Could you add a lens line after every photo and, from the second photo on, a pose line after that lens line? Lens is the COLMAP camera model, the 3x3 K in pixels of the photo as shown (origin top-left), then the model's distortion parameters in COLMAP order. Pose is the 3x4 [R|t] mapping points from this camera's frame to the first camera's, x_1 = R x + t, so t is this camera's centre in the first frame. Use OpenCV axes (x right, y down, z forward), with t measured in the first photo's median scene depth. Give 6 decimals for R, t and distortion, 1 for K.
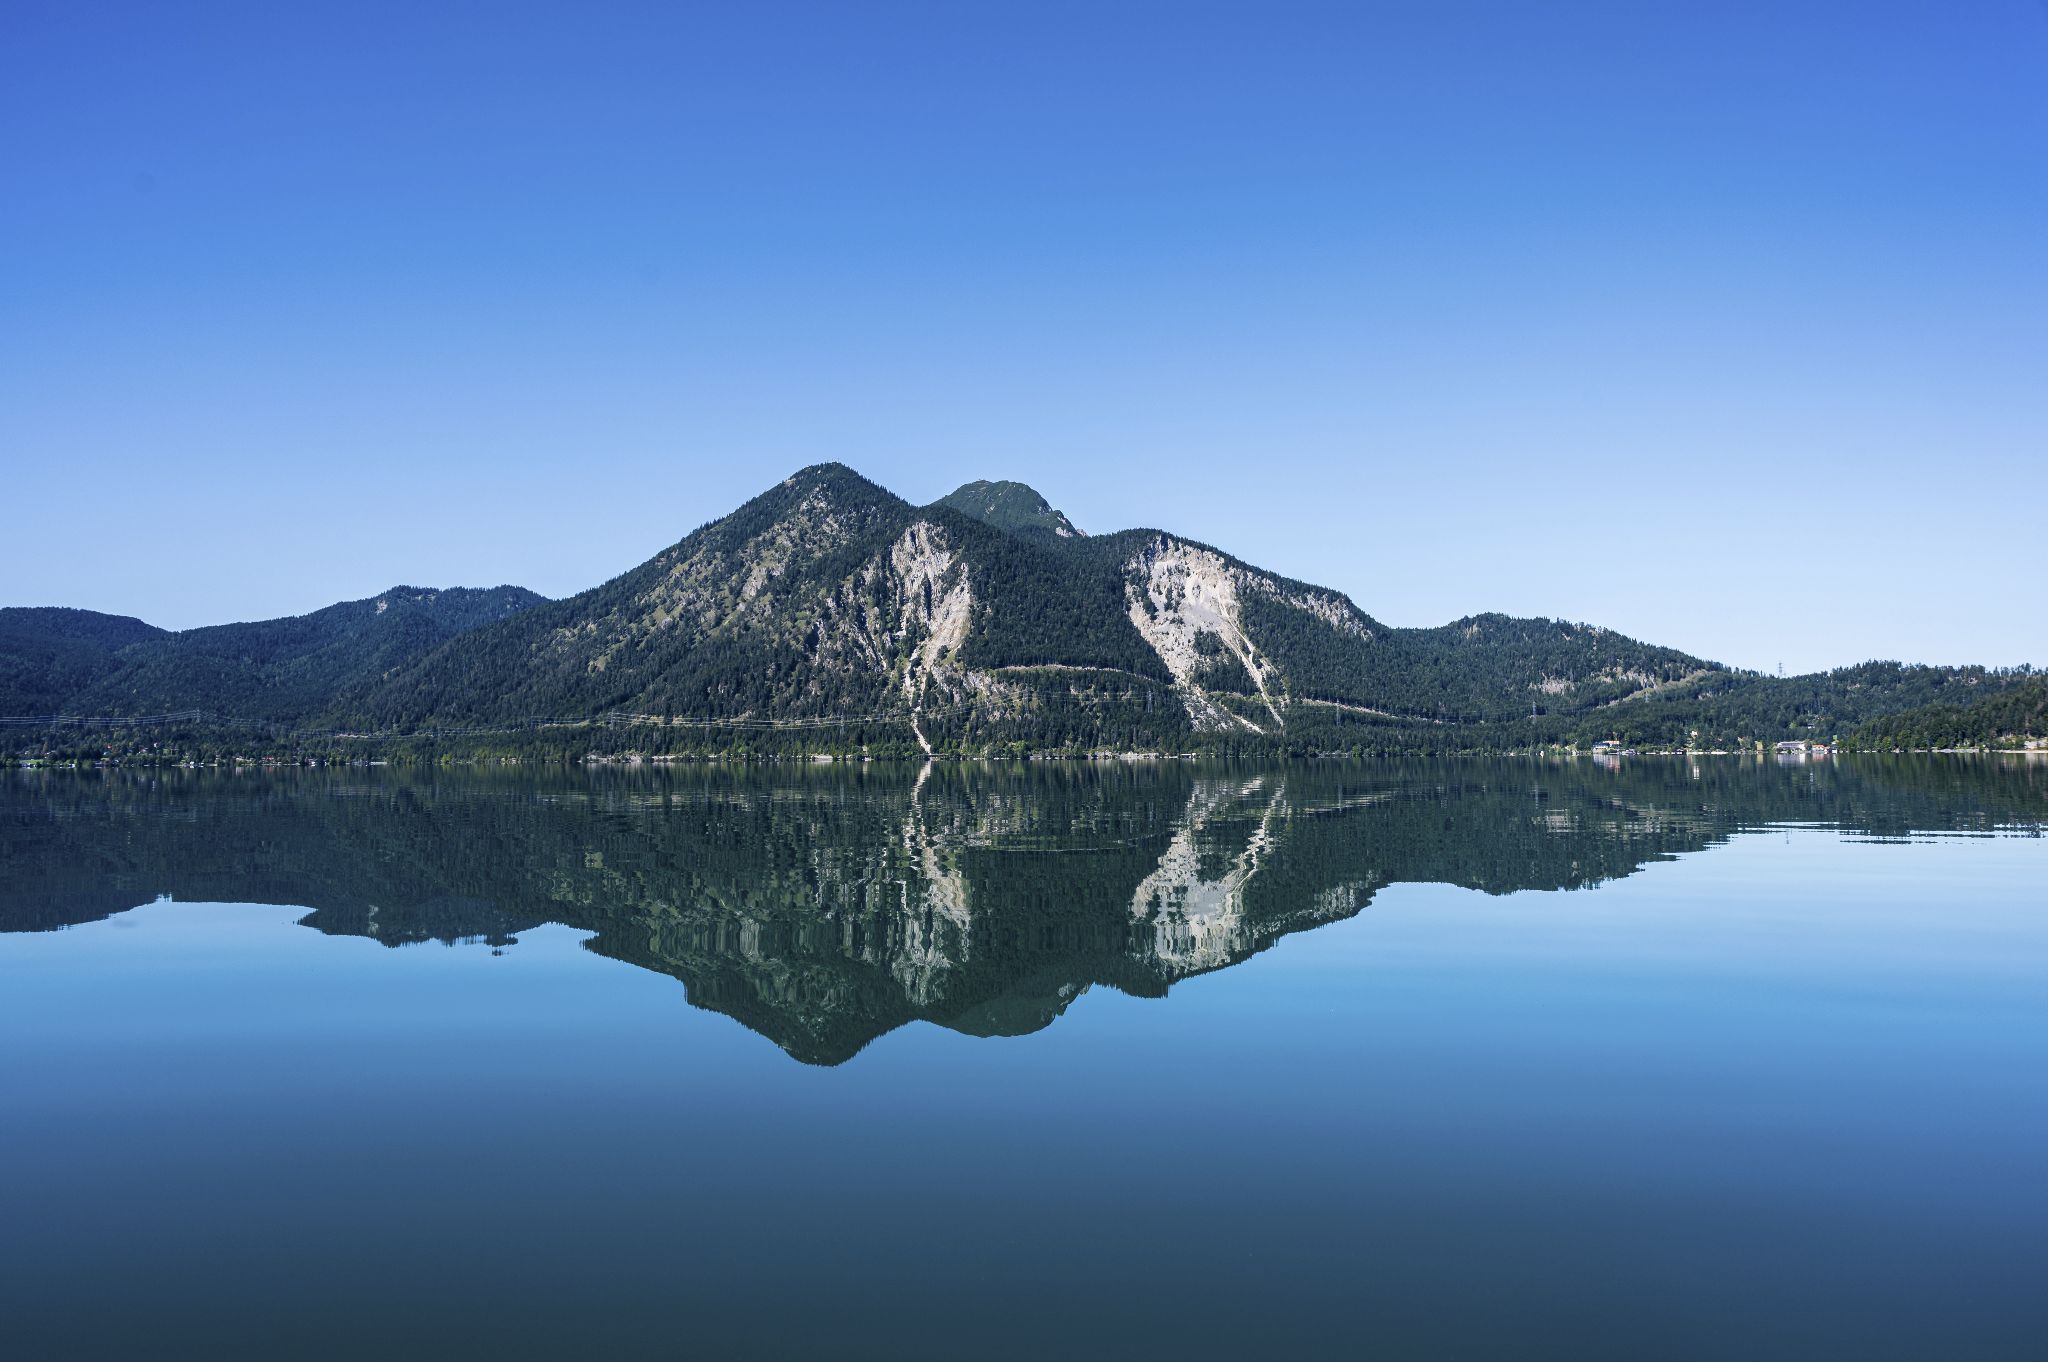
lens RADIAL K [[1503.8, 0, 1091.5], [0, 1503.8, 616.4], [0, 0, 1]] dist [-0.020733, 0.015445]
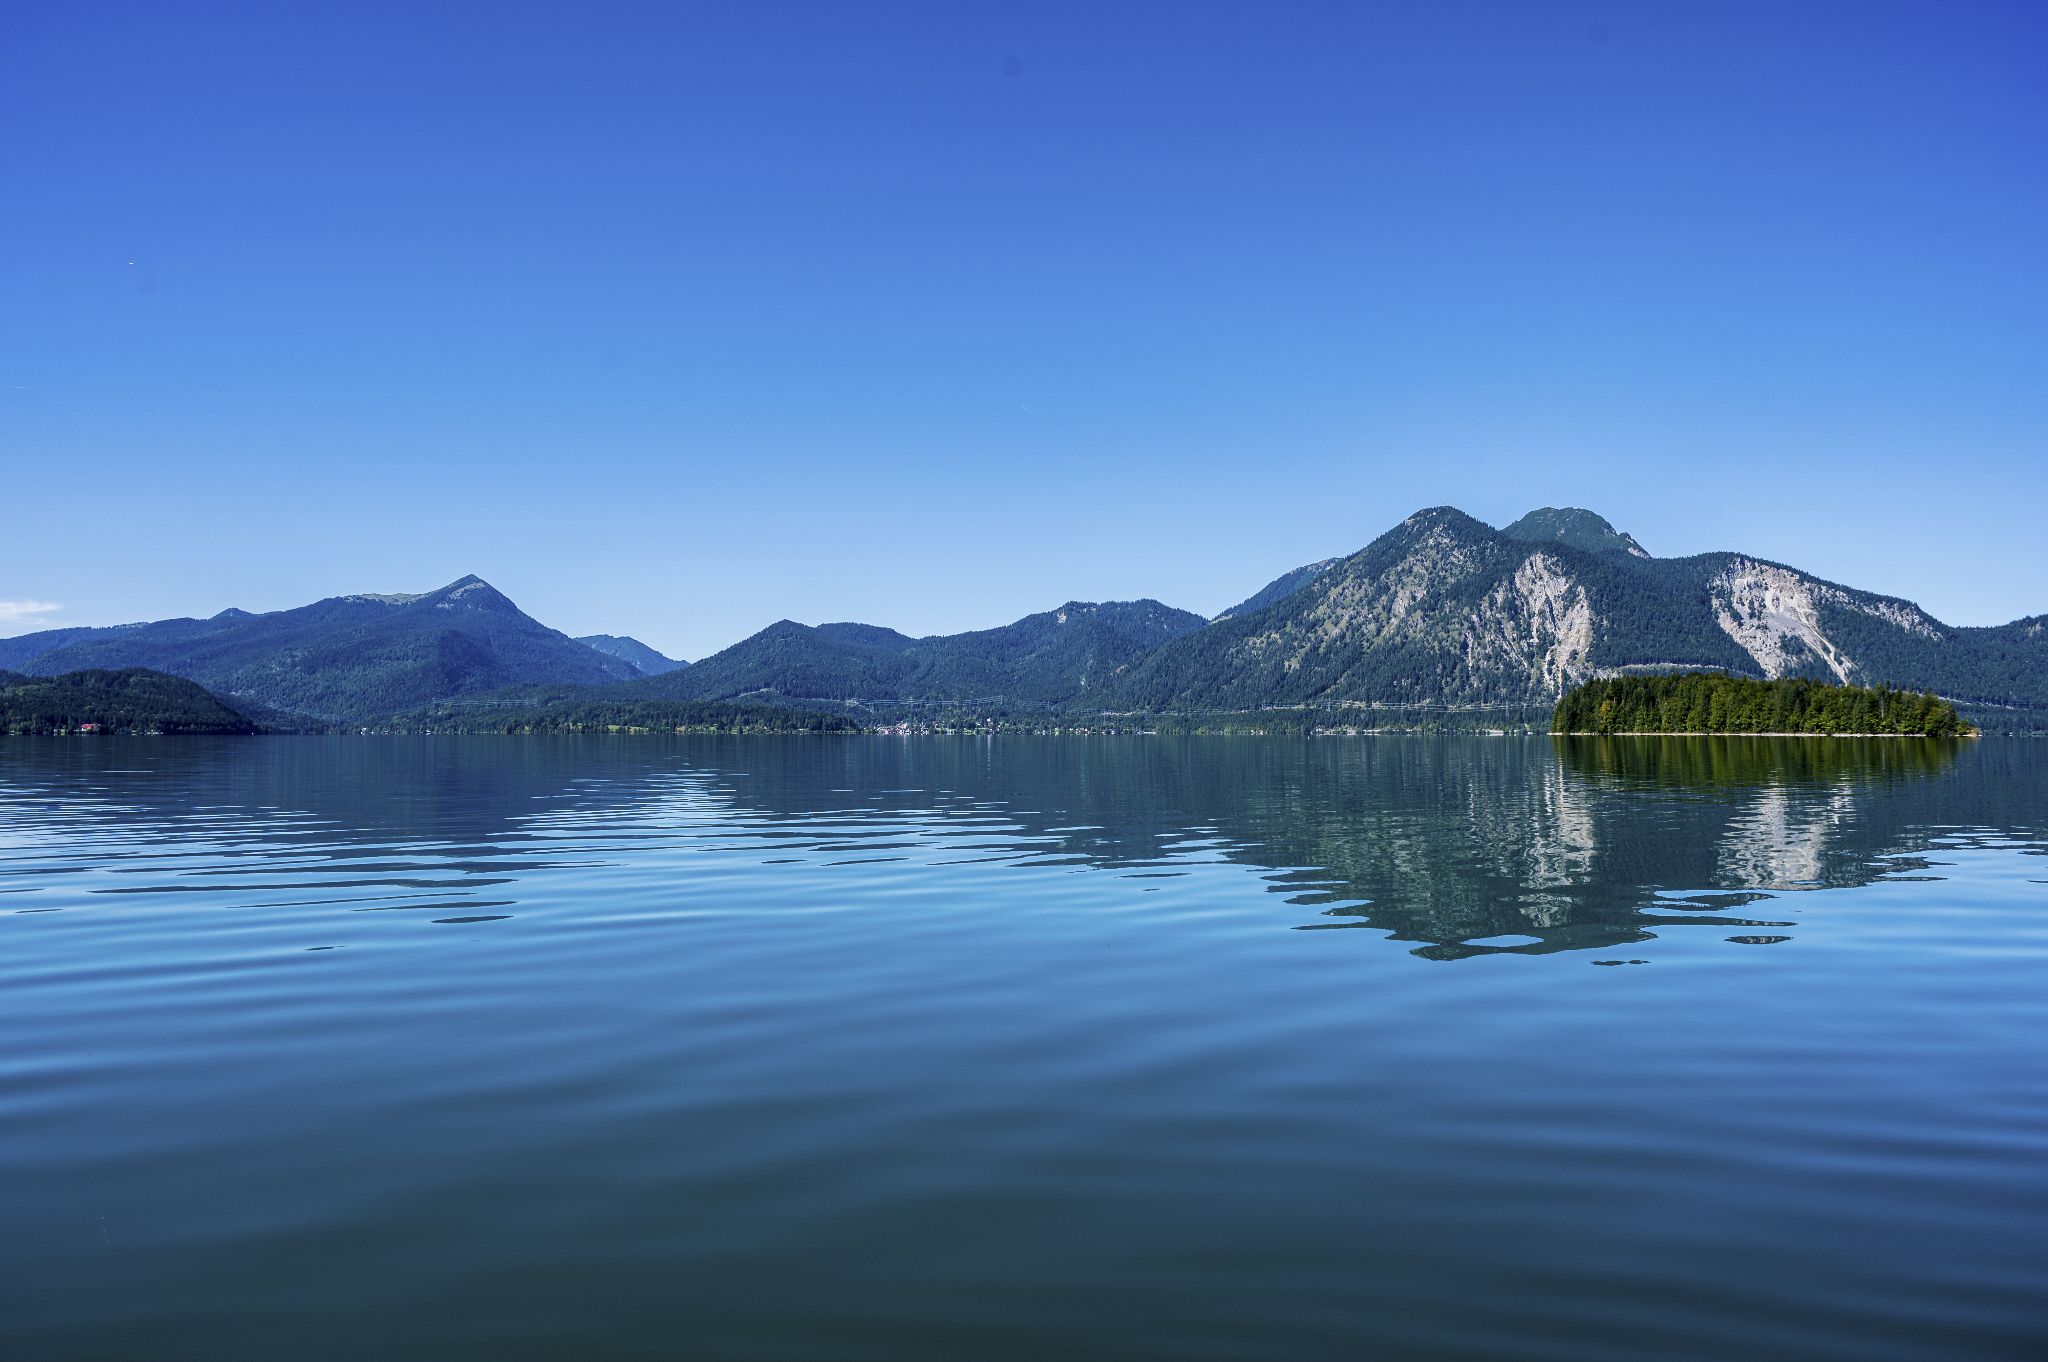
lens RADIAL K [[1435.7, 0, 964.4], [0, 1435.7, 655.6], [0, 0, 1]] dist [-0.006319, 0.002605]
pose [[0.935437, -0.009869, -0.353356, -0.144233], [0.025076, 0.998945, 0.038482, -0.036017], [0.352604, -0.044859, 0.934697, -0.372288]]
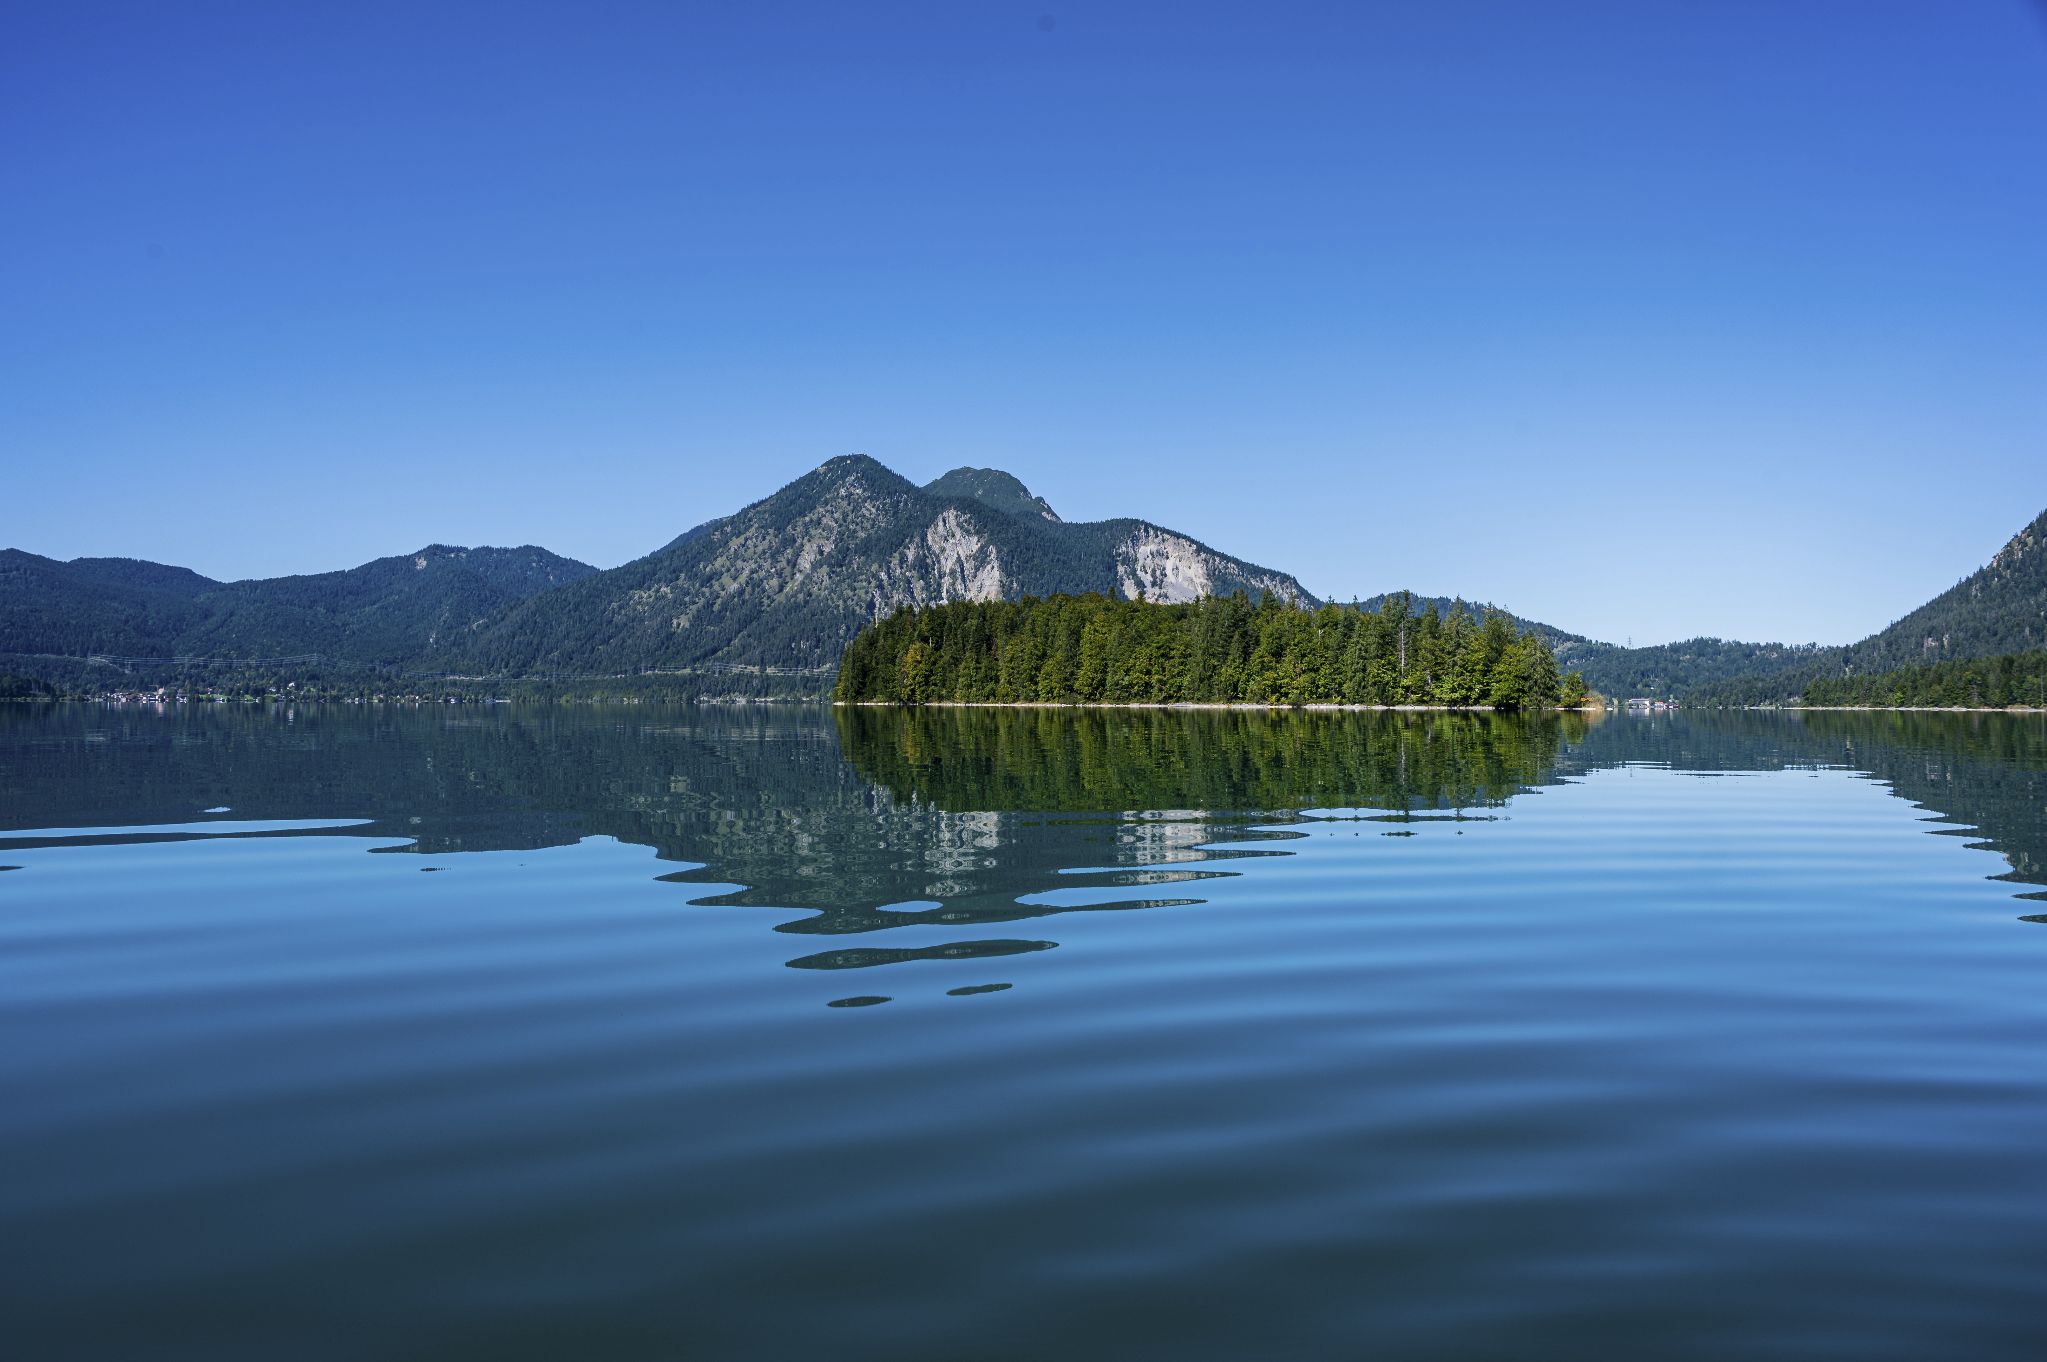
lens RADIAL K [[1435.0, 0, 1058.6], [0, 1435.0, 672.1], [0, 0, 1]] dist [-0.006319, 0.002605]
pose [[0.996955, 0.014213, 0.076672, -0.116854], [-0.019762, 0.997201, 0.072104, -0.017727], [-0.075432, -0.073399, 0.994446, -0.179523]]
